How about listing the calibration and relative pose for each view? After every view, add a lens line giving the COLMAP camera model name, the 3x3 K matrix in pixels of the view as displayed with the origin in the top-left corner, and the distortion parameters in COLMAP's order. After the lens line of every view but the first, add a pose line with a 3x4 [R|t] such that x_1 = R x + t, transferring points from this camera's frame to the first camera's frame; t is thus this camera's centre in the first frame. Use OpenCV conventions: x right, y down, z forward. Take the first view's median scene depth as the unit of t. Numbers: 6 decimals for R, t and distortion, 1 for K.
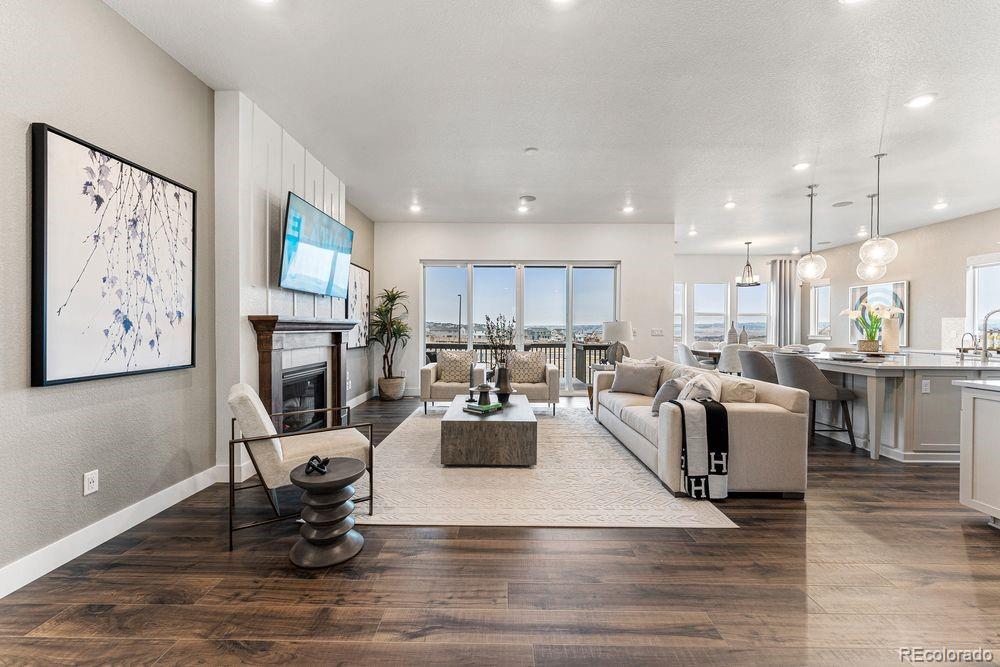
lens RADIAL K [[414.7, 0, 500.0], [0, 414.7, 333.5], [0, 0, 1]] dist [-0.000143, -0.000031]
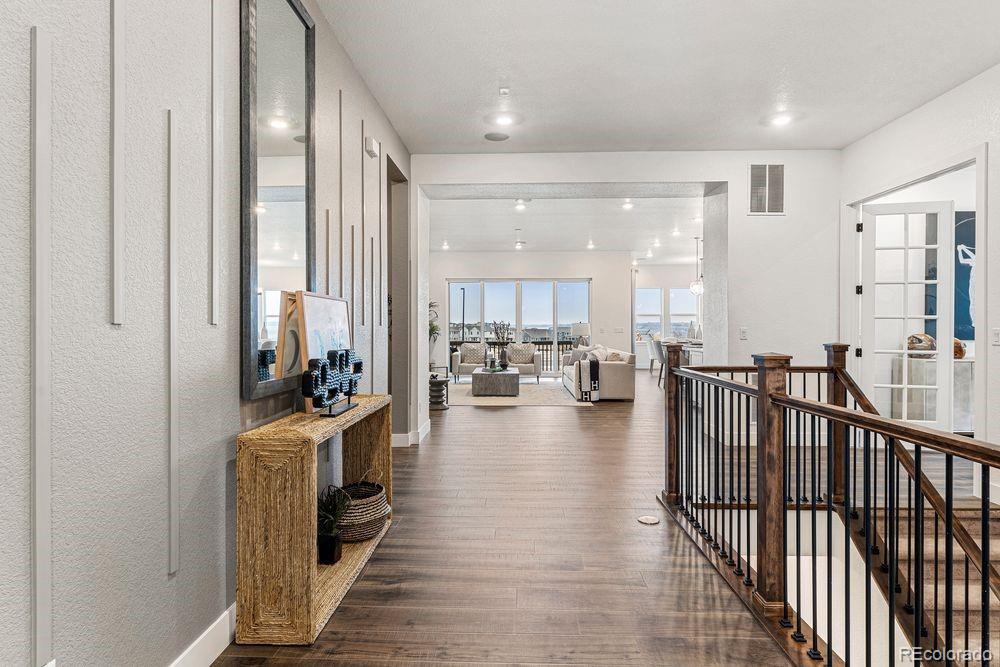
lens RADIAL K [[516.9, 0, 500.0], [0, 516.9, 333.5], [0, 0, 1]] dist [-0.000037, -0.000005]
pose [[0.999688, -0.006459, -0.024140, 0.051327], [0.006415, 0.999978, -0.001912, 0.017668], [0.024152, 0.001756, 0.999707, -1.349605]]
